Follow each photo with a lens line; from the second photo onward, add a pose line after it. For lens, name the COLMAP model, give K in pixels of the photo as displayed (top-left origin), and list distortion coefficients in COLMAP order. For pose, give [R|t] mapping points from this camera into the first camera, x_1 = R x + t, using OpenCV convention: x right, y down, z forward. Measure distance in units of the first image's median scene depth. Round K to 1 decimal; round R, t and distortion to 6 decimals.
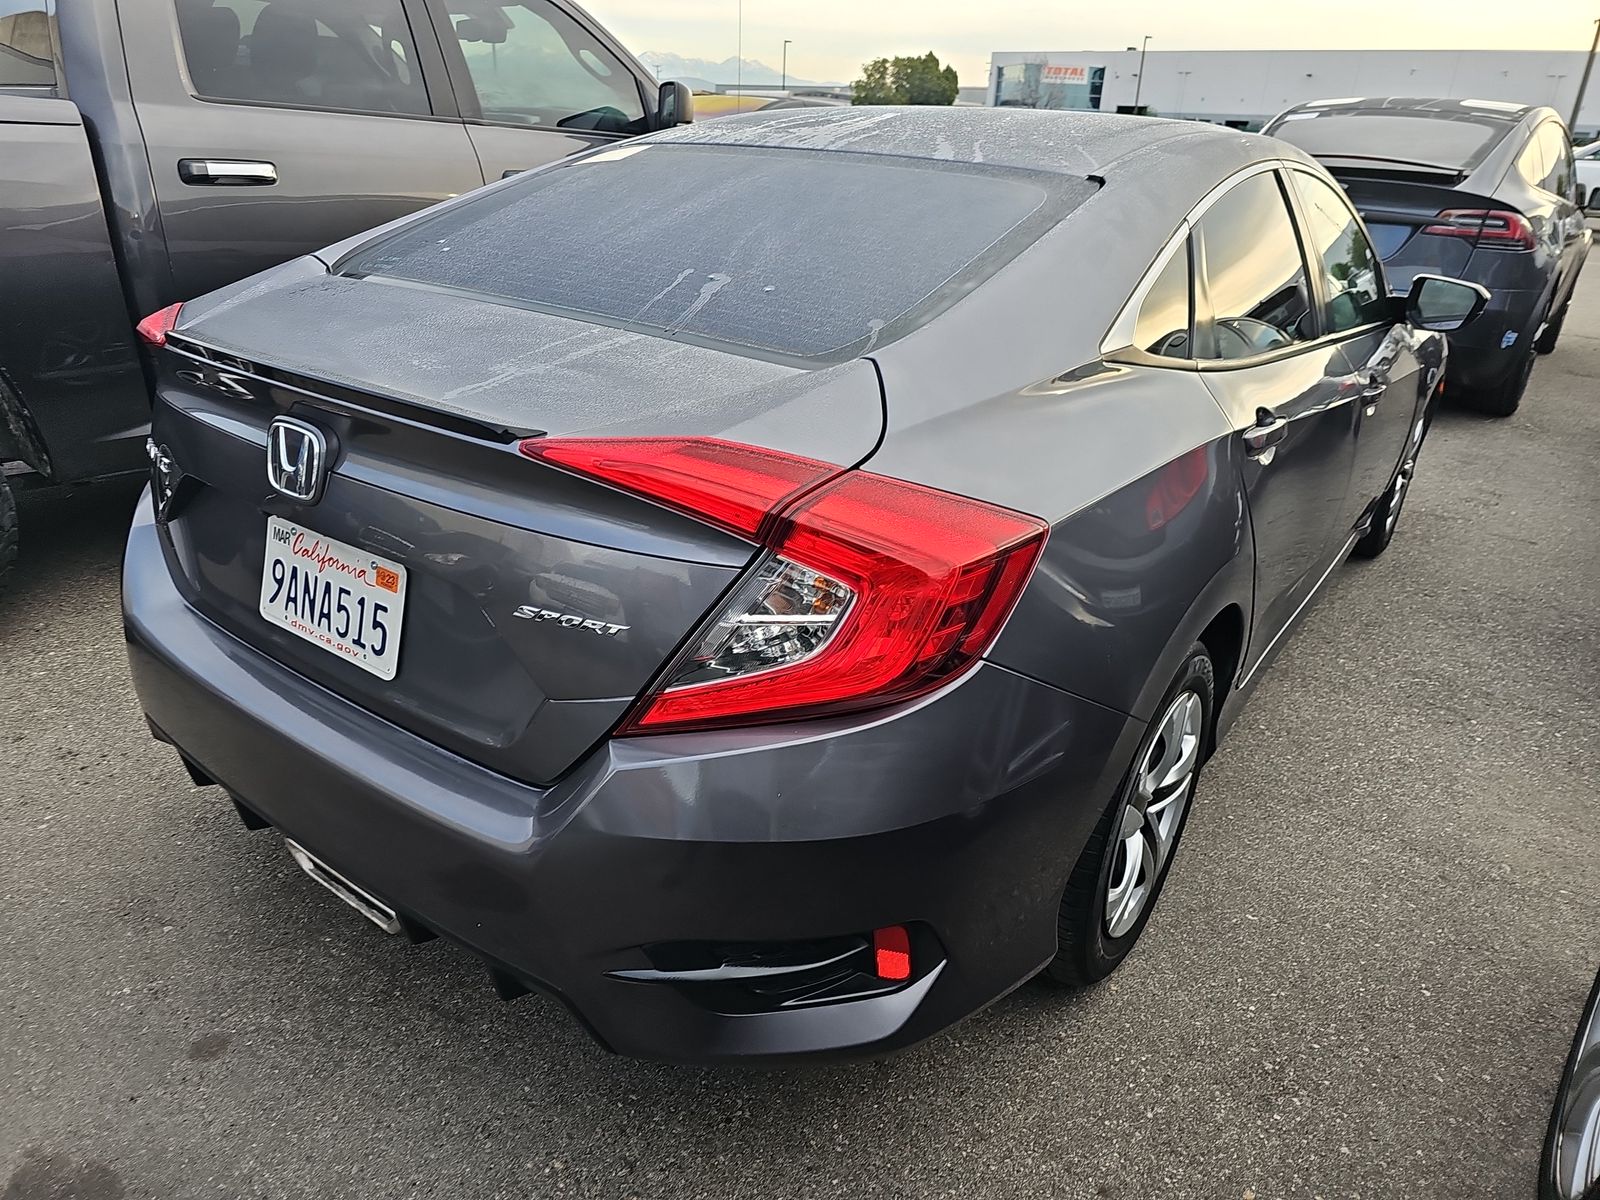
lens RADIAL K [[1051.8, 0, 796.5], [0, 1051.8, 597.0], [0, 0, 1]] dist [0.039617, -0.039270]
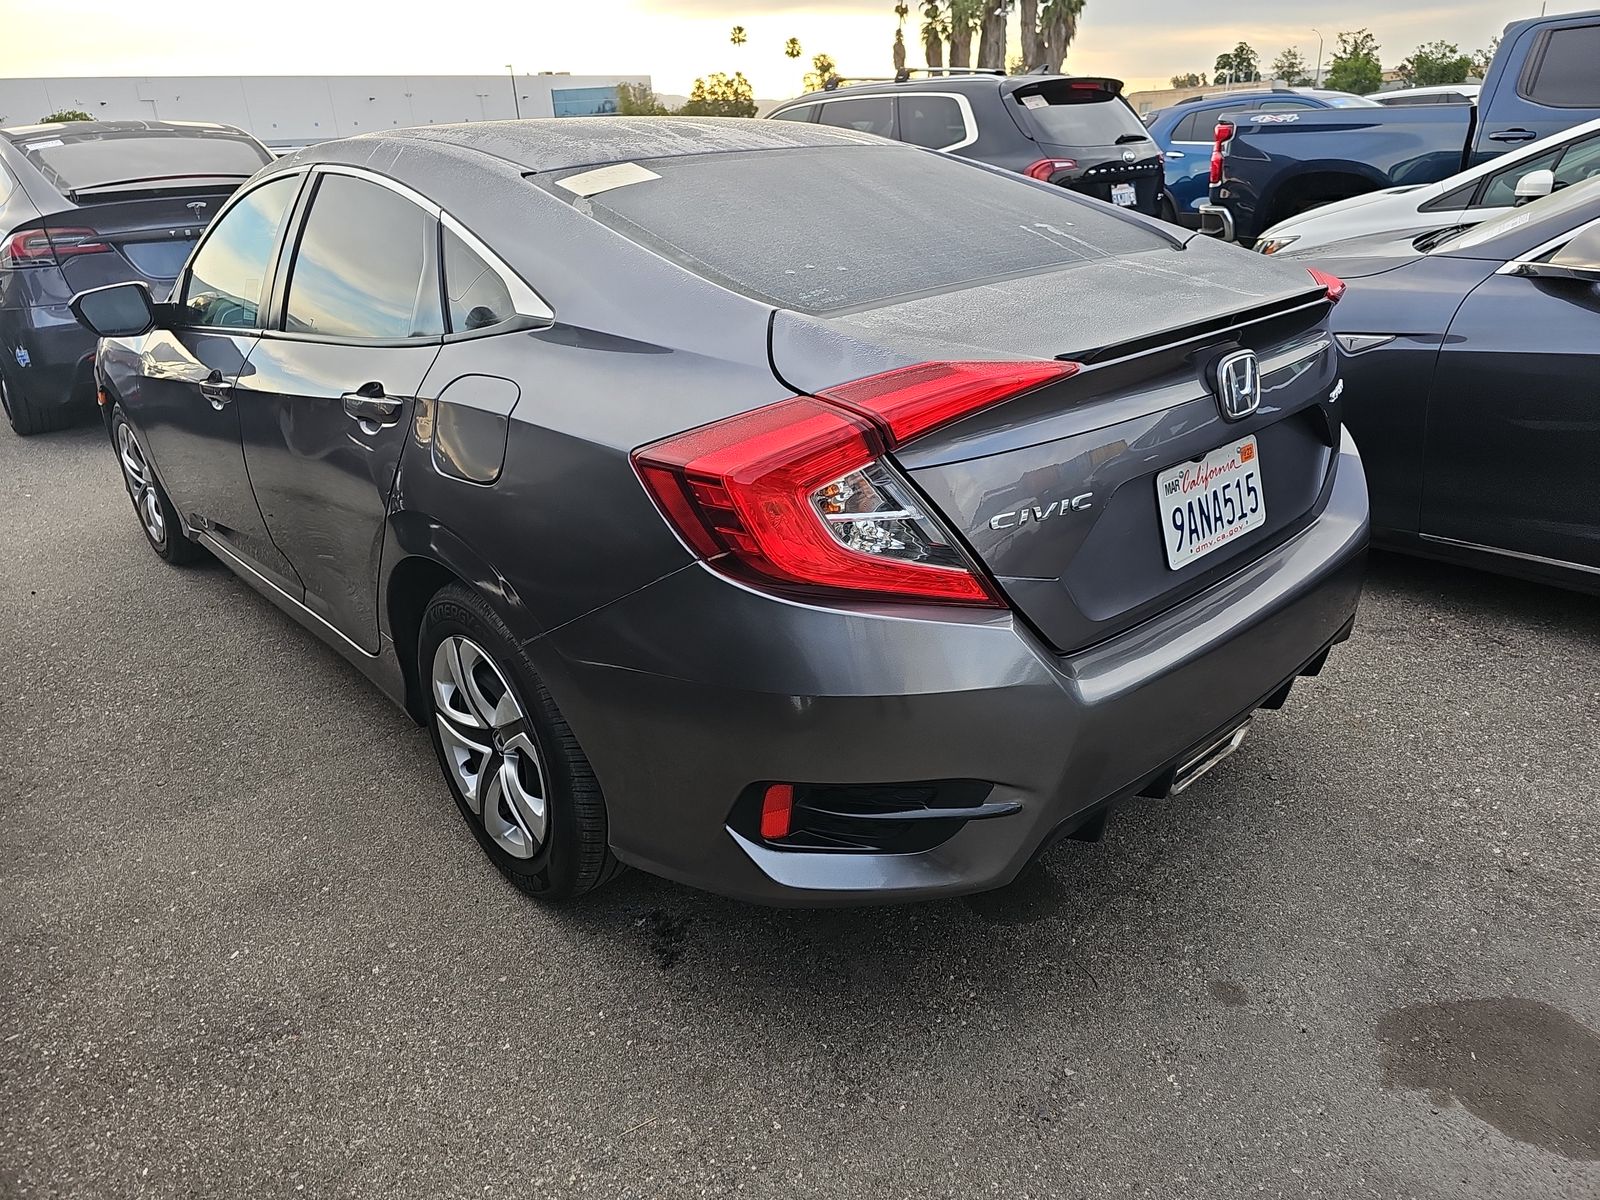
lens RADIAL K [[1040.9, 0, 804.2], [0, 1040.9, 600.6], [0, 0, 1]] dist [0.076627, -0.071598]
pose [[0.203957, -0.437714, 0.875675, -1.594074], [0.455648, 0.834132, 0.310821, -0.481229], [-0.866480, 0.335605, 0.369571, 0.973492]]
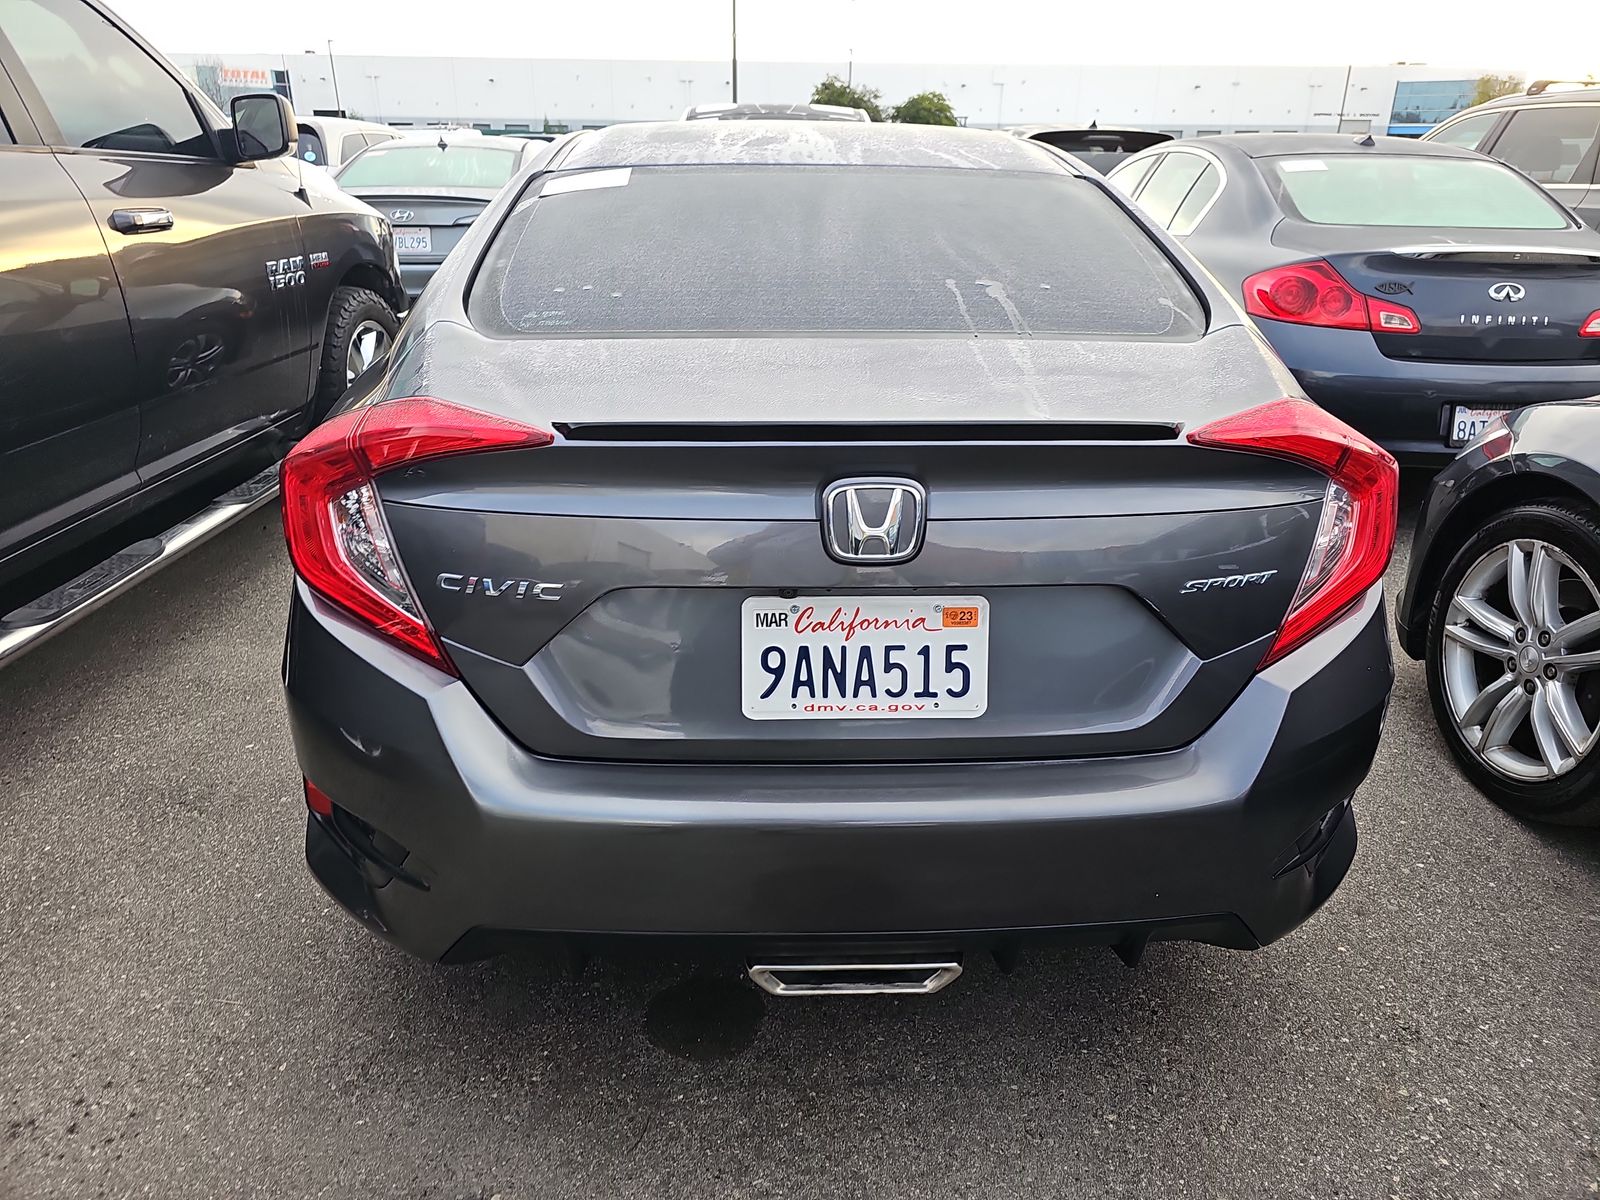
lens RADIAL K [[1055.3, 0, 797.2], [0, 1055.3, 570.5], [0, 0, 1]] dist [0.035989, -0.038589]
pose [[0.780946, -0.262691, 0.566672, -0.967895], [0.276089, 0.958994, 0.064073, -0.149457], [-0.560267, 0.106414, 0.821448, 0.255192]]
